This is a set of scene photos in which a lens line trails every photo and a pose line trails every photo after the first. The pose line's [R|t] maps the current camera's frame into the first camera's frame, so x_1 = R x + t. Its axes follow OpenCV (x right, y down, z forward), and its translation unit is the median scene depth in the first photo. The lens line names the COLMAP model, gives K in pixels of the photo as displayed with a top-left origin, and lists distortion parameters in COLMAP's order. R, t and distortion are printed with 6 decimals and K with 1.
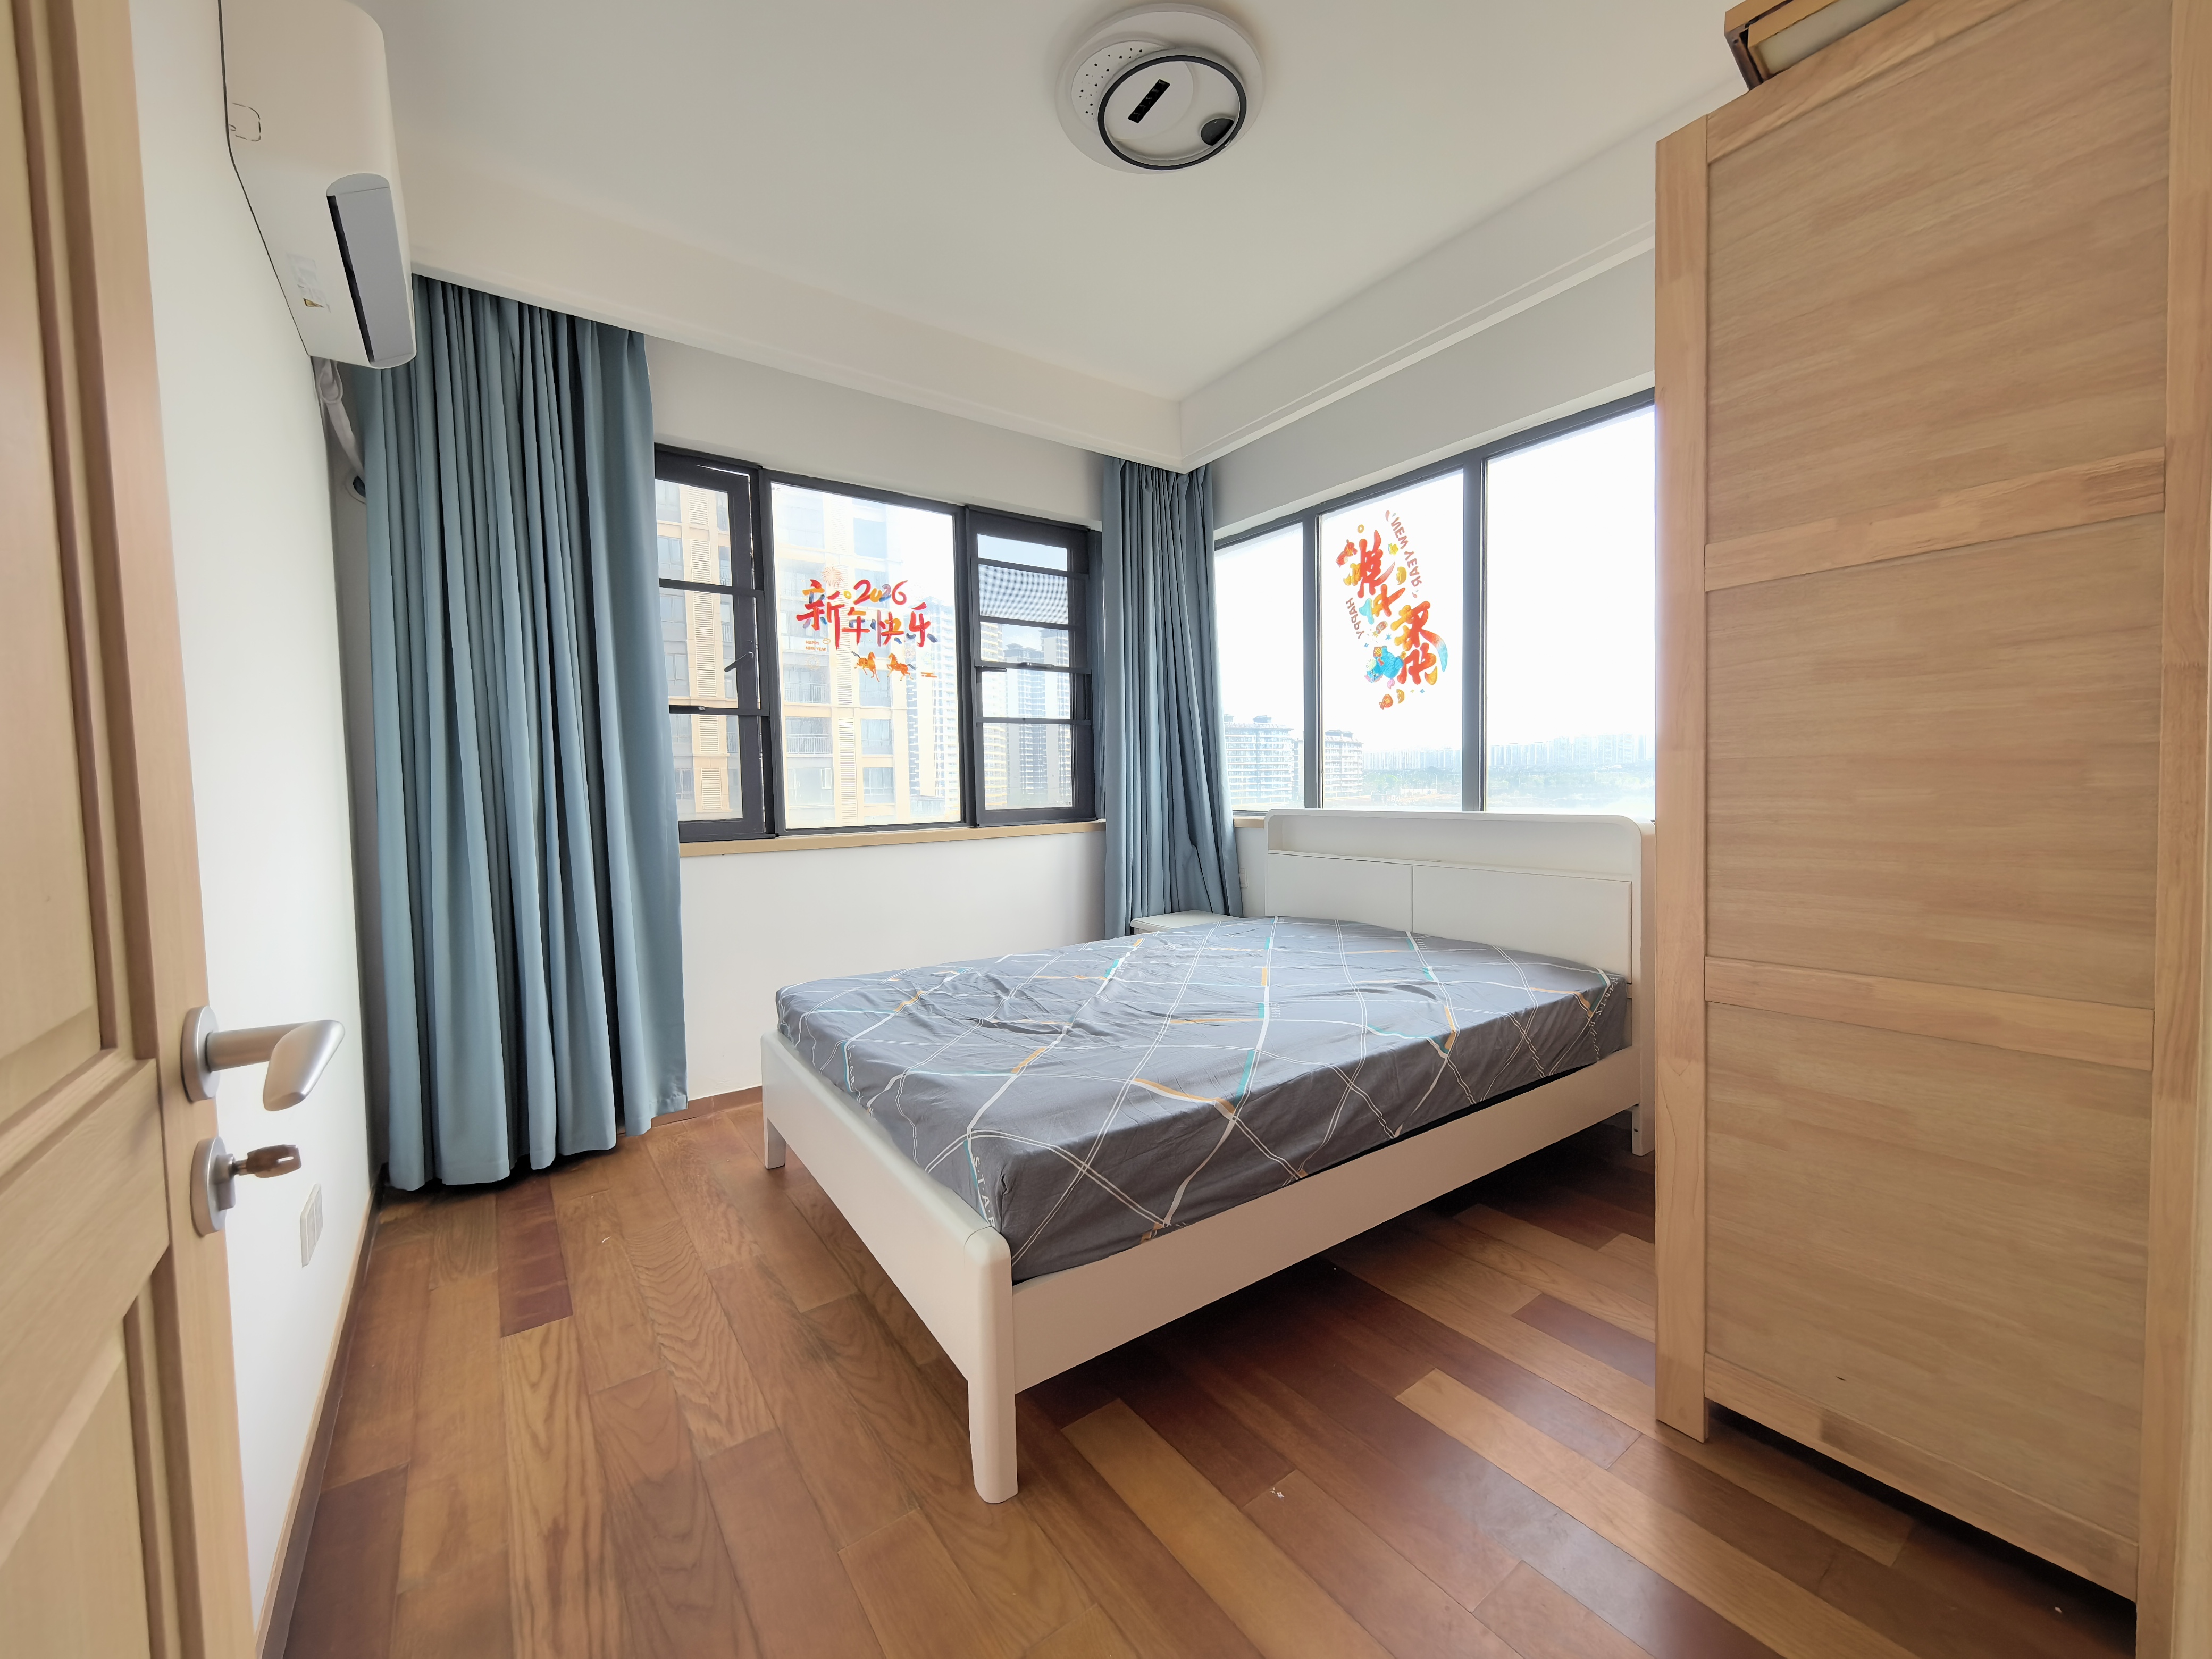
lens RADIAL K [[862.6, 0, 1108.9], [0, 862.6, 833.6], [0, 0, 1]] dist [0.011296, -0.000009]
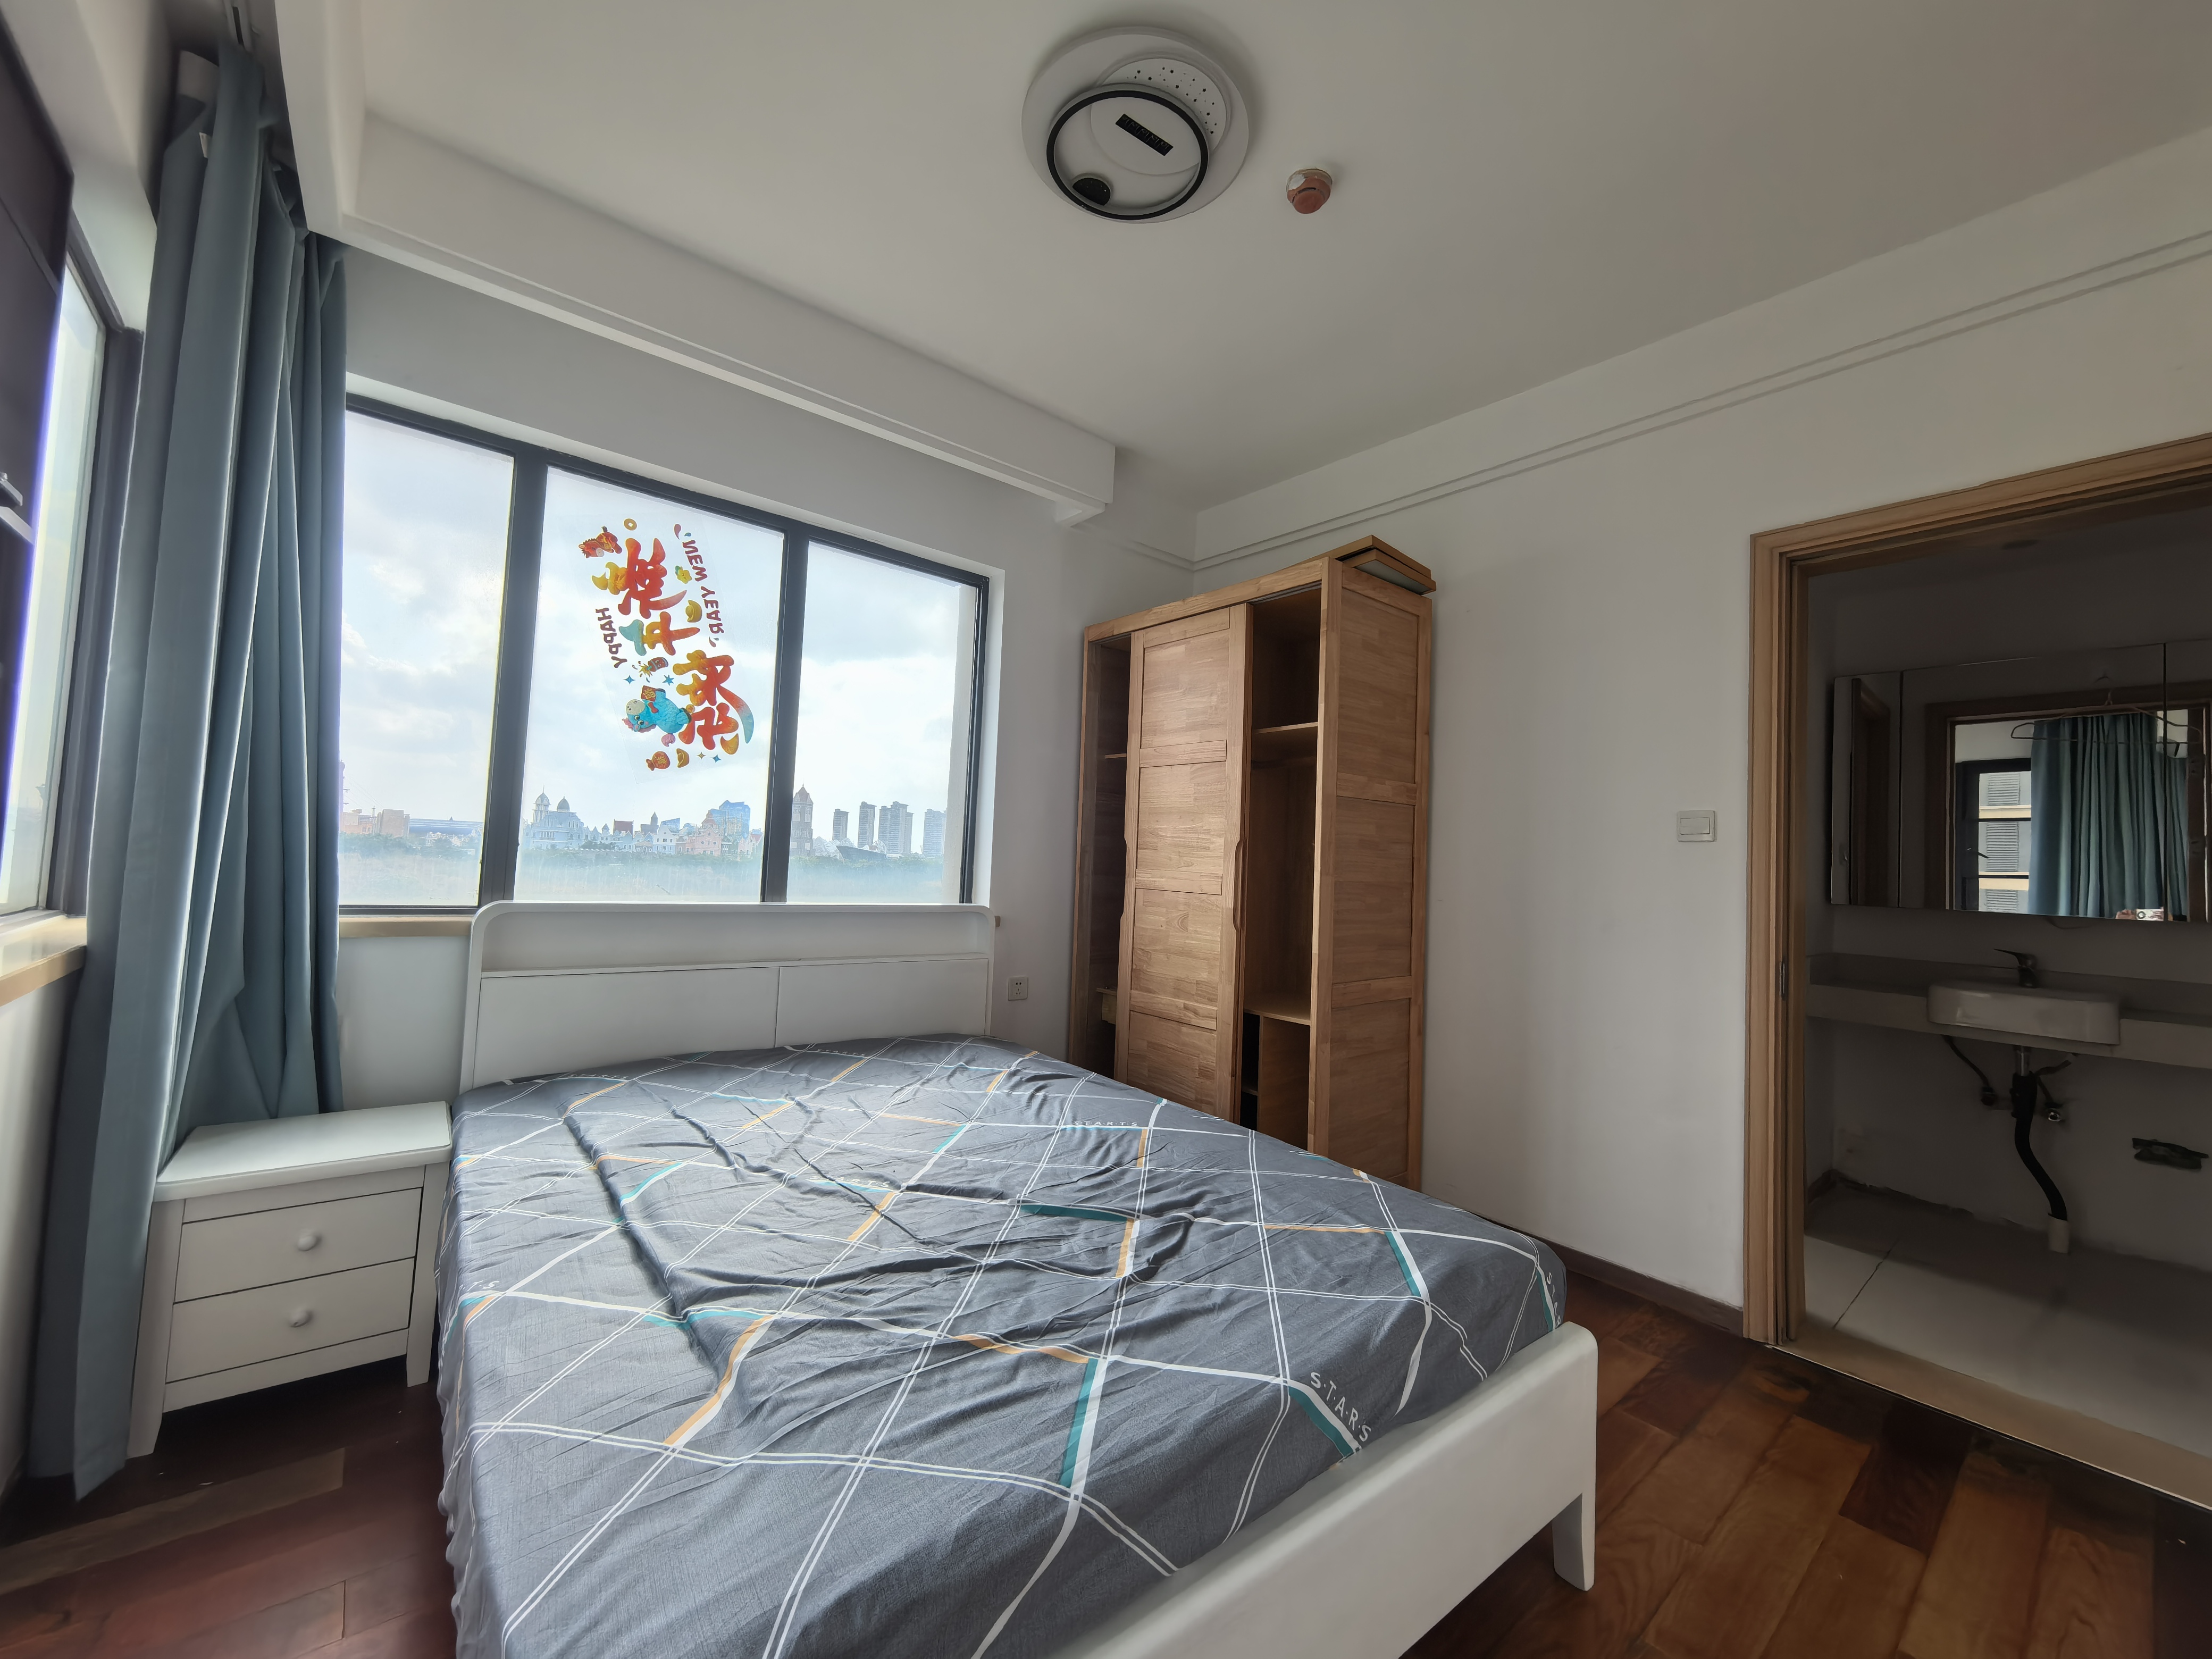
lens RADIAL K [[865.0, 0, 1118.9], [0, 865.0, 829.5], [0, 0, 1]] dist [0.007221, -0.000224]
pose [[-0.076316, 0.062796, 0.995104, -0.474648], [0.018482, 0.997932, -0.061558, -0.036123], [-0.996912, 0.013694, -0.077319, 0.648218]]
